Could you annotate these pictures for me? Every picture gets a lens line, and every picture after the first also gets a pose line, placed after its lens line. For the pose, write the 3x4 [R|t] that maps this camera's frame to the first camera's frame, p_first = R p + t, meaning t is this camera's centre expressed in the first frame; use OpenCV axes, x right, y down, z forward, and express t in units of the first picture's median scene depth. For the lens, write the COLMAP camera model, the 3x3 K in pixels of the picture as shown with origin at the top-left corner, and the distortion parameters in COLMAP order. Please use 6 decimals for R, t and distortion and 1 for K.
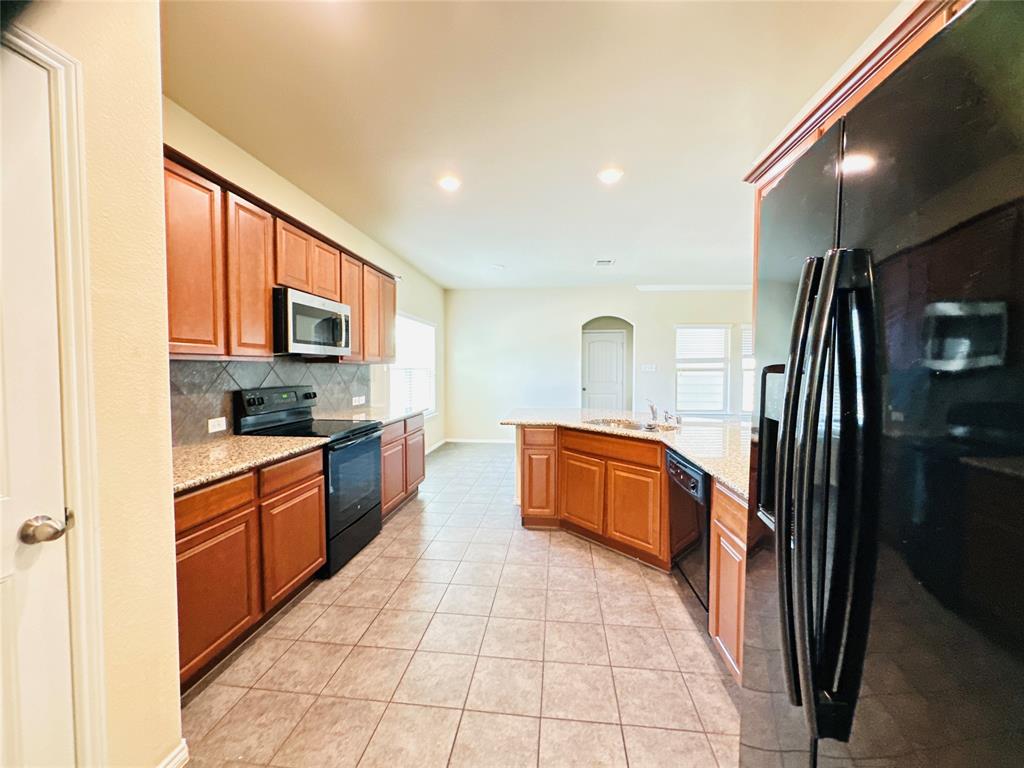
lens RADIAL K [[411.3, 0, 511.8], [0, 411.3, 385.4], [0, 0, 1]] dist [-0.000186, 0.000058]
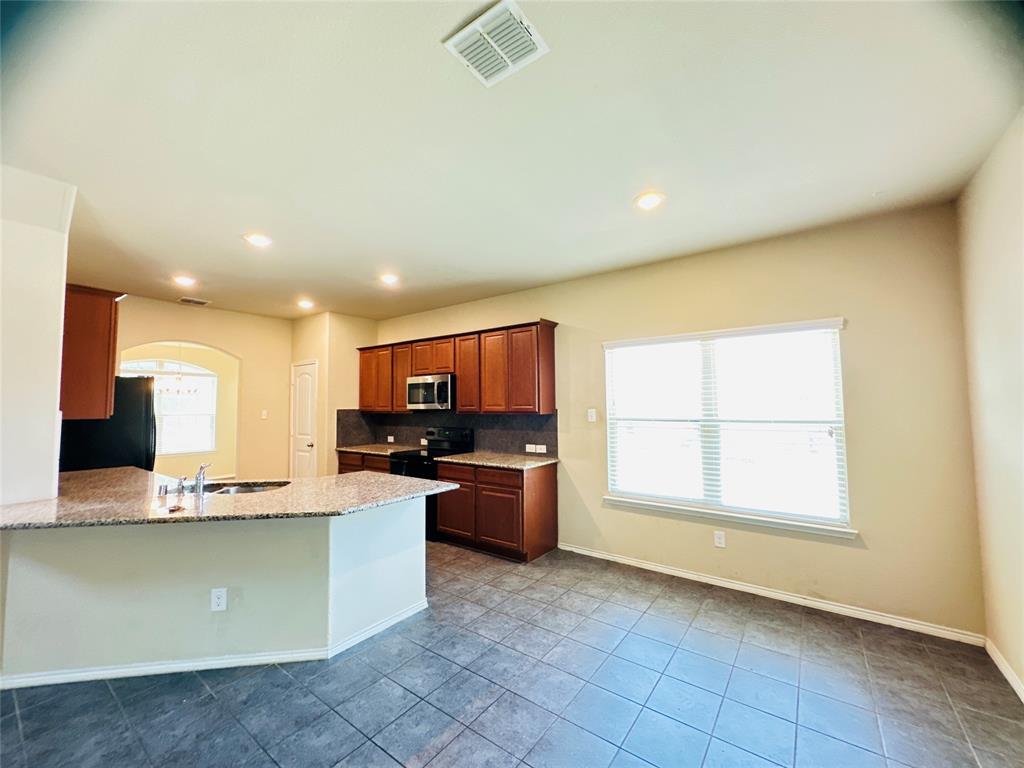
lens RADIAL K [[411.3, 0, 511.5], [0, 411.3, 384.8], [0, 0, 1]] dist [-0.000186, 0.000058]
pose [[-0.500154, -0.050326, -0.864473, 0.867256], [-0.032121, 0.998701, -0.039556, -0.124486], [0.865340, 0.007984, -0.501121, 2.239707]]
